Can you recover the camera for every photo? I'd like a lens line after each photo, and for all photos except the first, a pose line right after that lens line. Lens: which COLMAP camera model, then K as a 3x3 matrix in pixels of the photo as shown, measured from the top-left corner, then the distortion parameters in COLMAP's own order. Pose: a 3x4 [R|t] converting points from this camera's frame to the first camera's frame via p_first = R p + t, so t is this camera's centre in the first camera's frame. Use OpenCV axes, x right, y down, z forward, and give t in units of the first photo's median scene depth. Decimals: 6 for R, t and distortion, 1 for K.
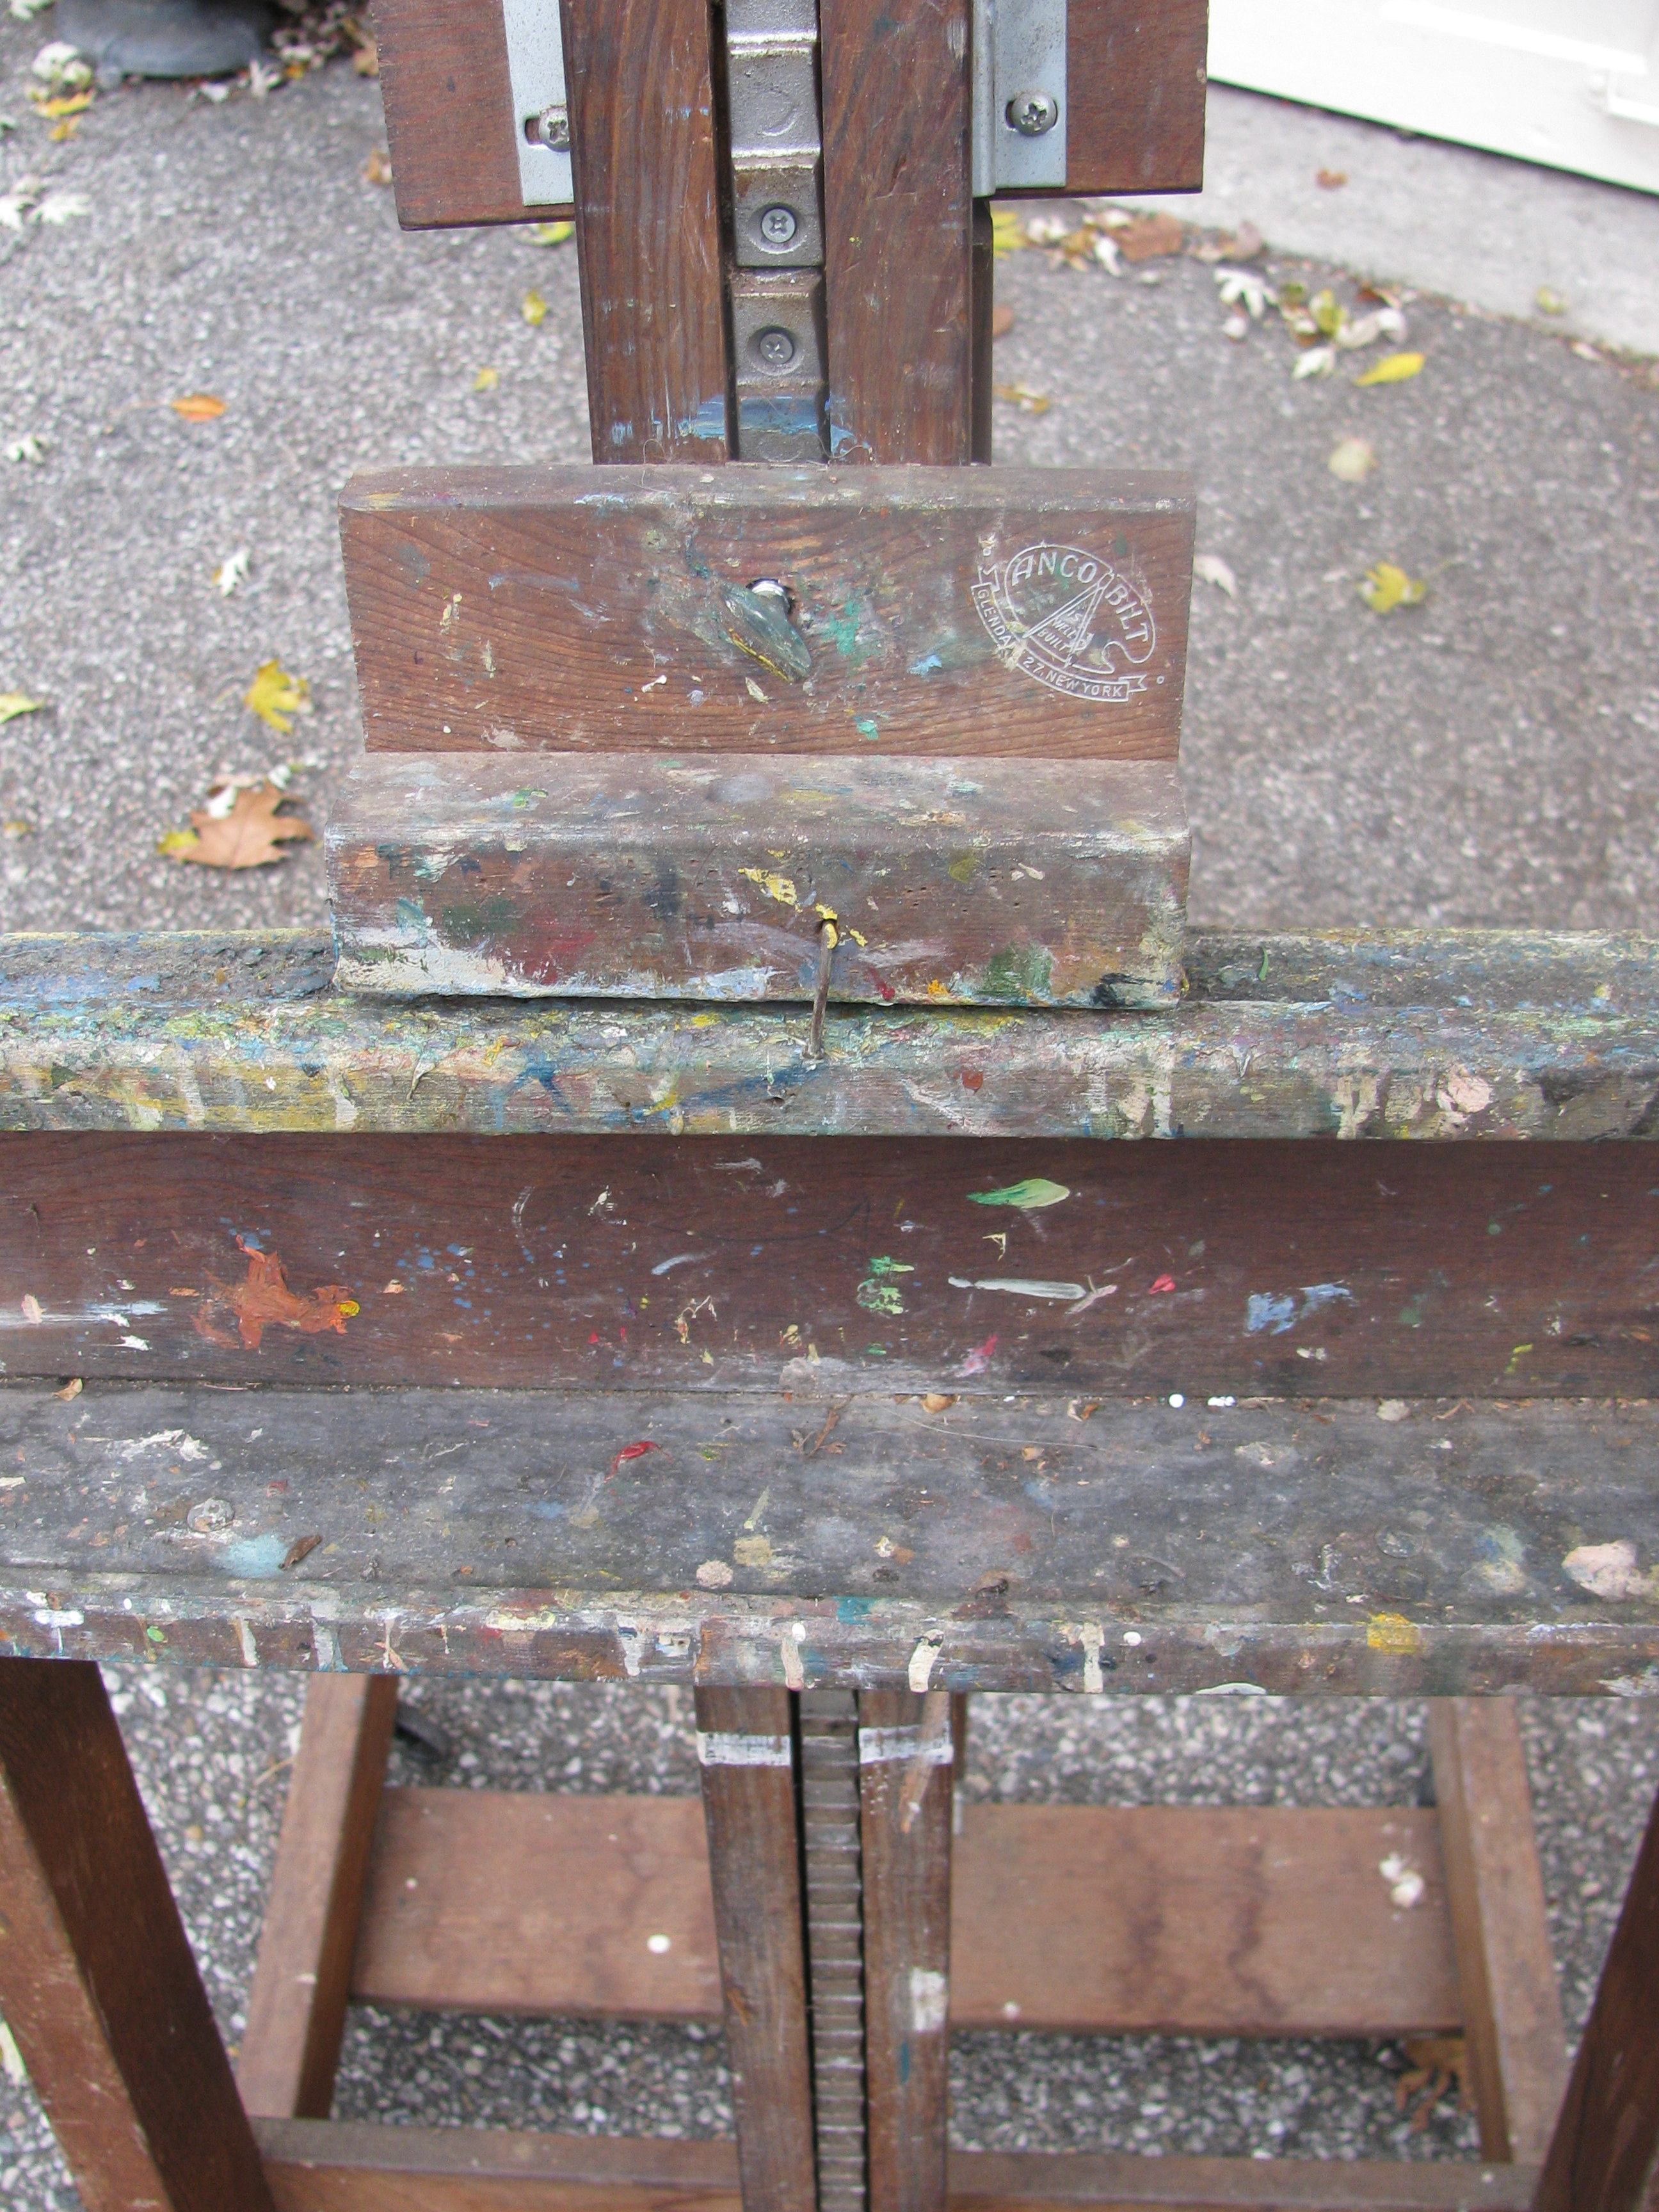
lens RADIAL K [[2321.2, 0, 731.7], [0, 2321.2, 1102.5], [0, 0, 1]] dist [-0.208182, 0.274824]
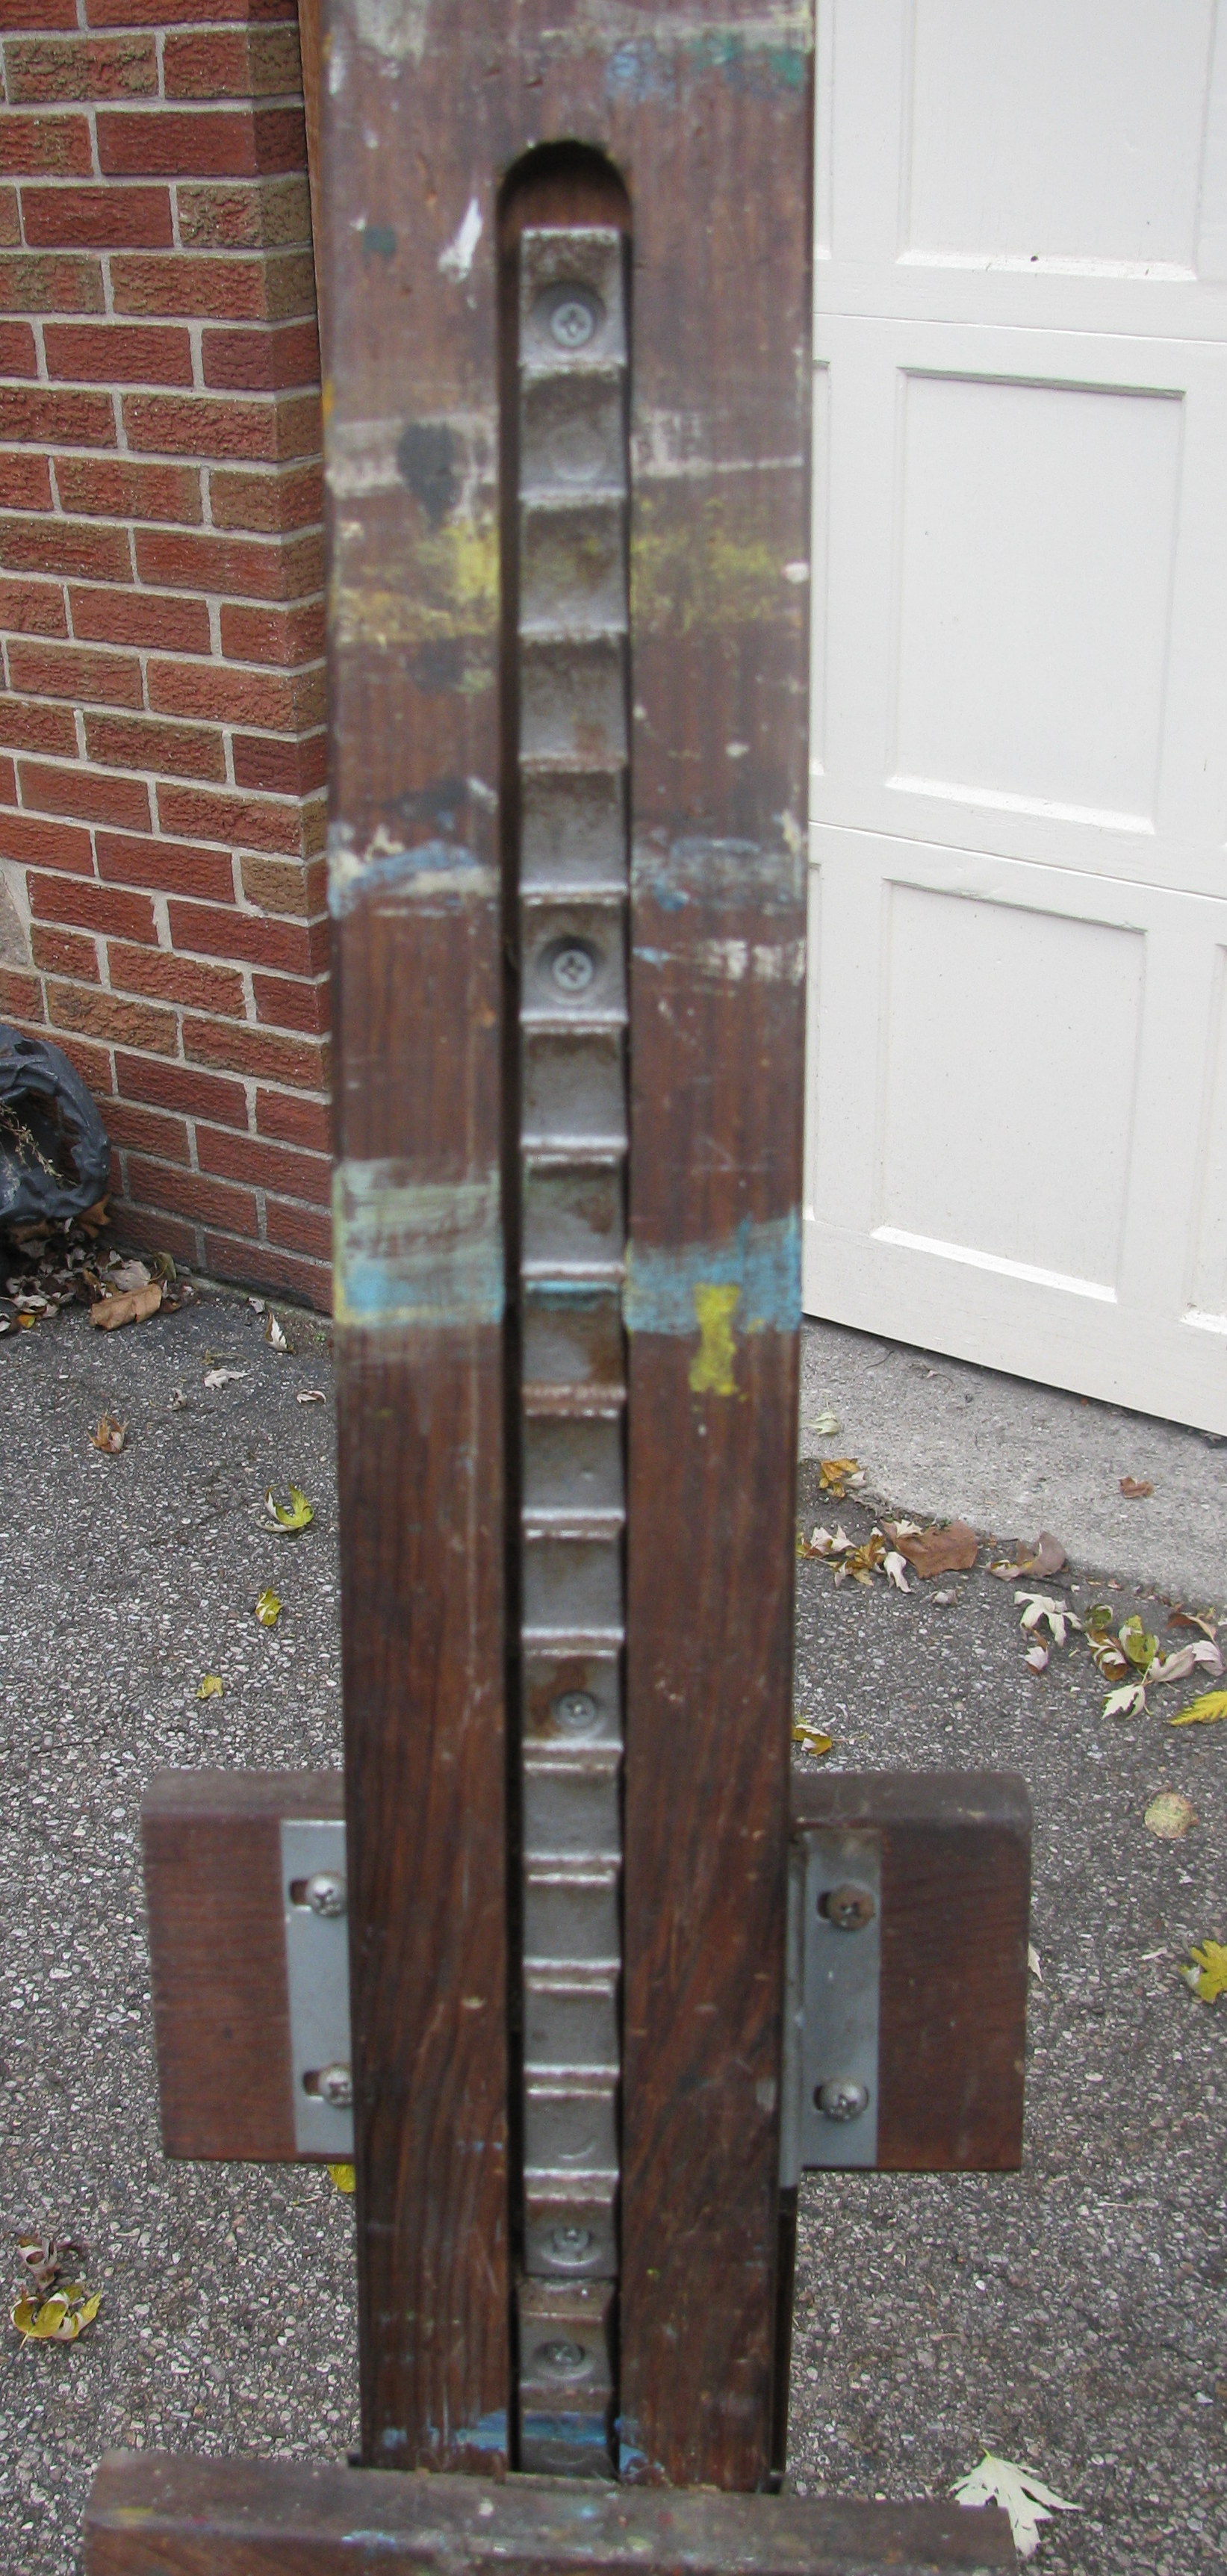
lens RADIAL K [[2650.3, 0, 478.0], [0, 2650.3, 1316.6], [0, 0, 1]] dist [-0.216047, 0.268060]
pose [[0.999290, 0.037625, -0.001939, -0.029408], [-0.035500, 0.923135, -0.382833, -0.316555], [-0.012614, 0.382630, 0.923816, -0.134417]]
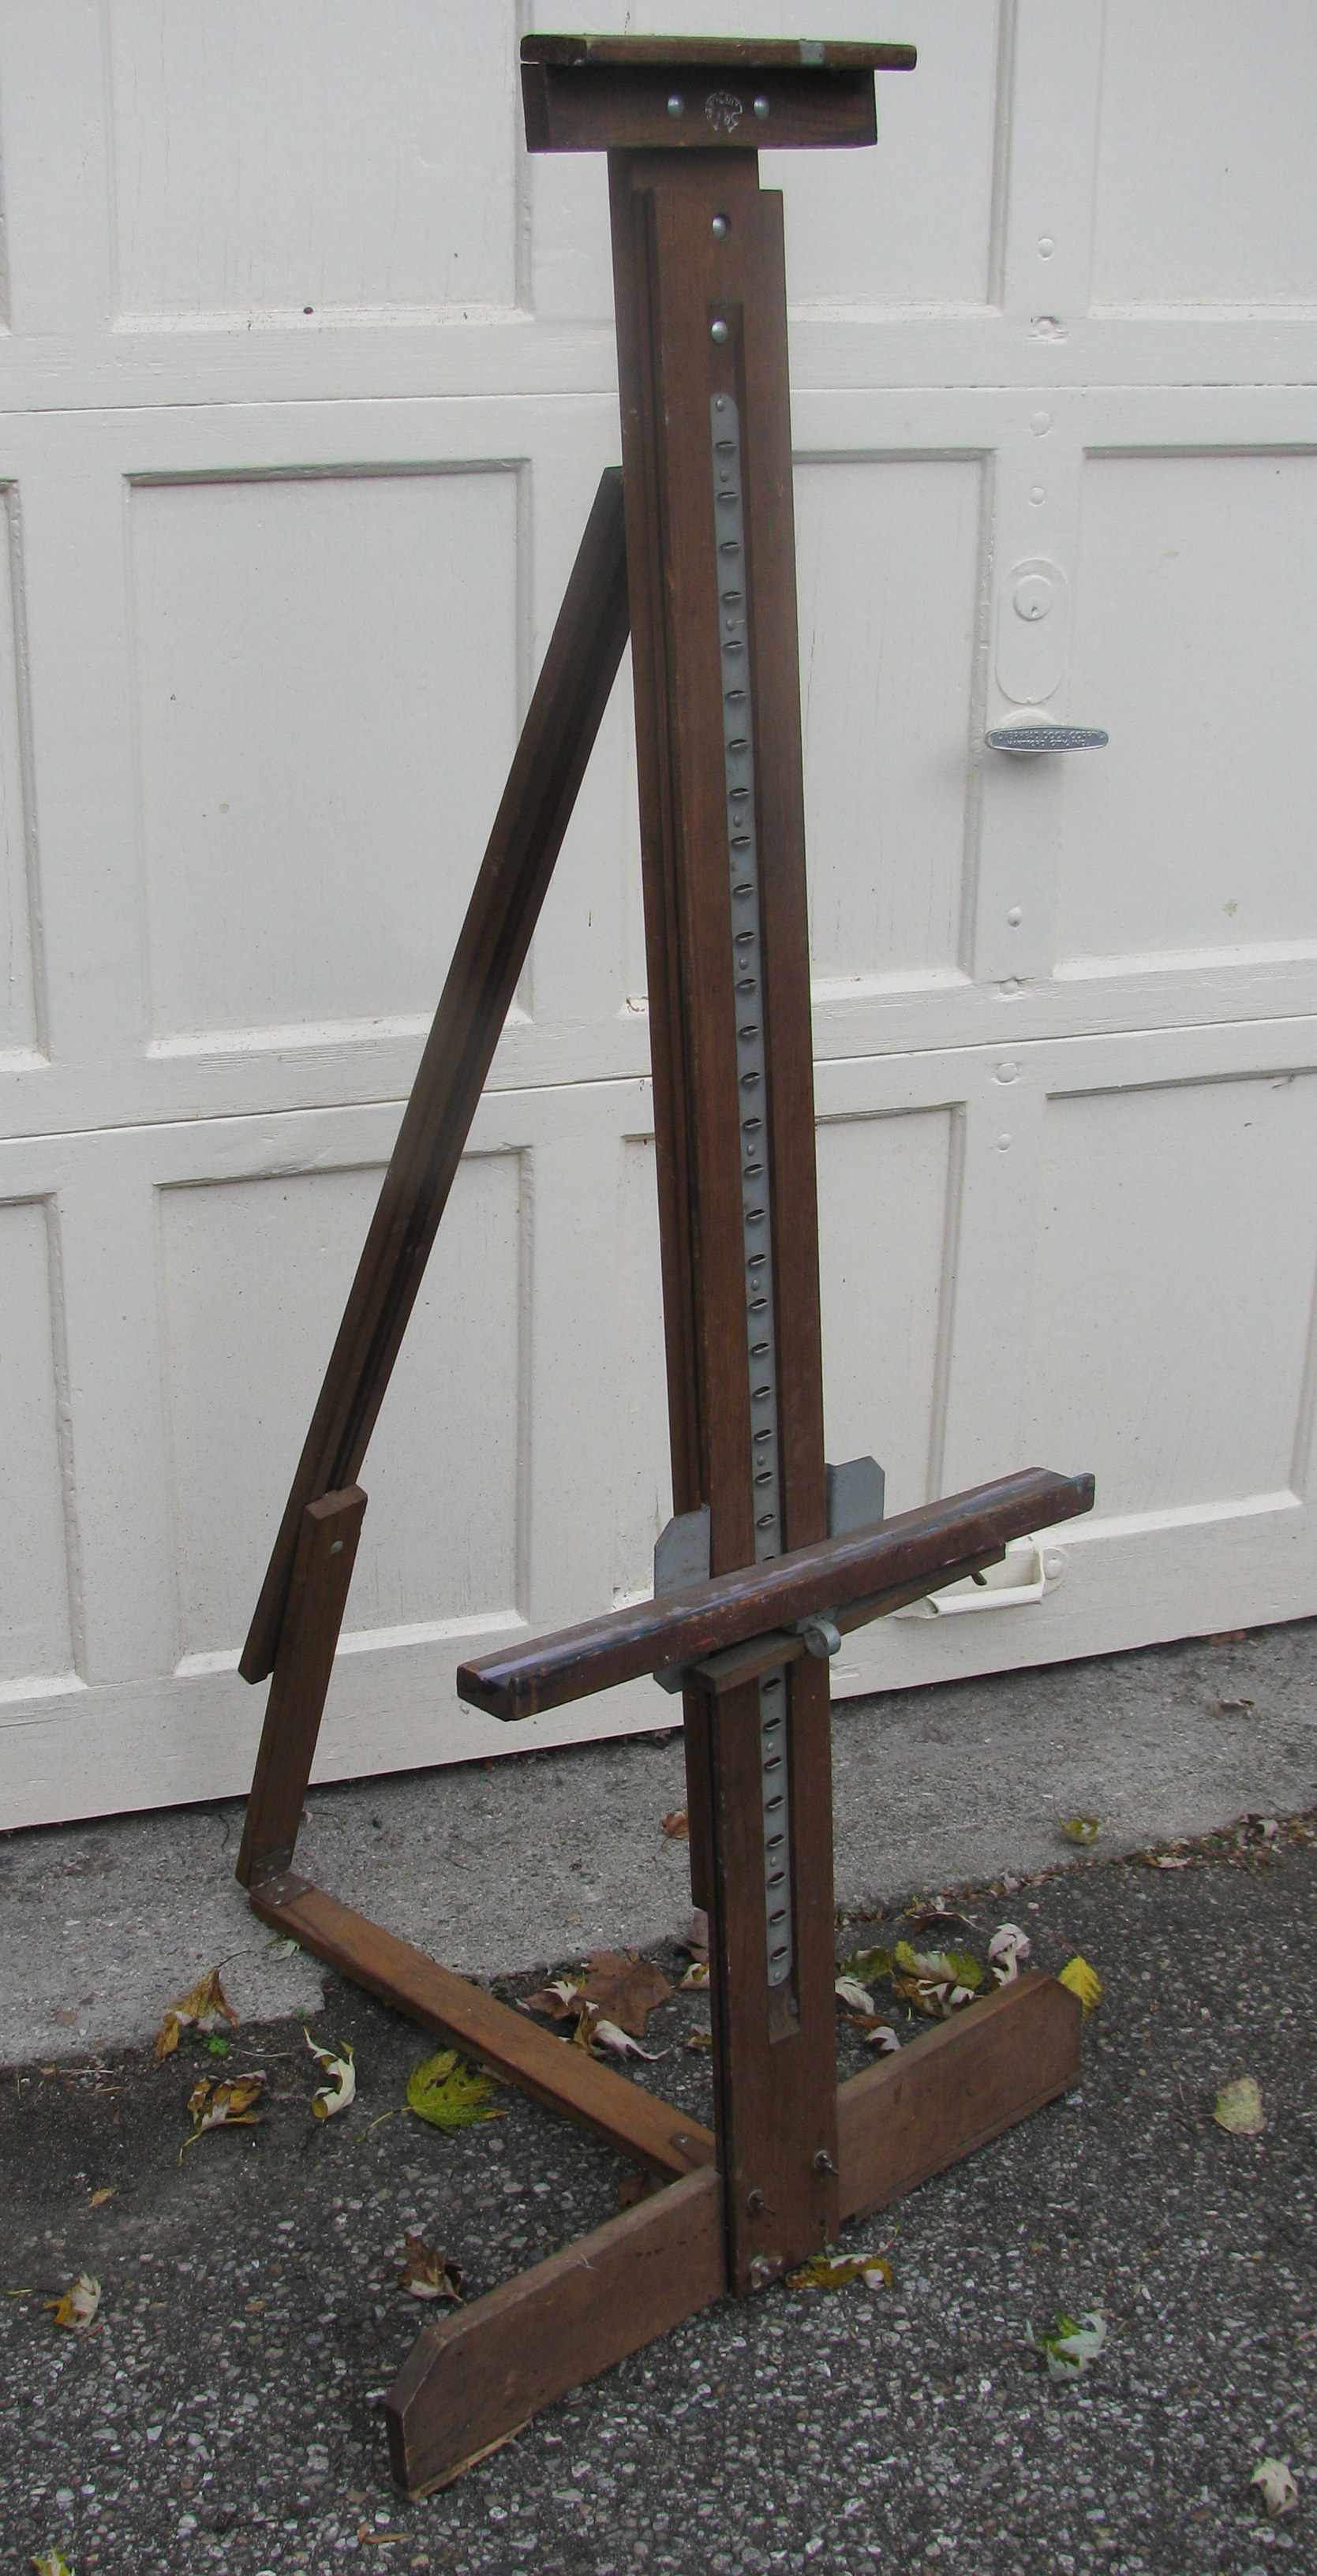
lens RADIAL K [[2794.3, 0, 475.6], [0, 2794.3, 1283.2], [0, 0, 1]] dist [-0.223450, 0.266527]
pose [[0.626868, -0.223806, 0.746289, -2.447302], [0.582878, 0.770313, -0.258596, -2.086368], [-0.517001, 0.597101, 0.613336, 2.200938]]
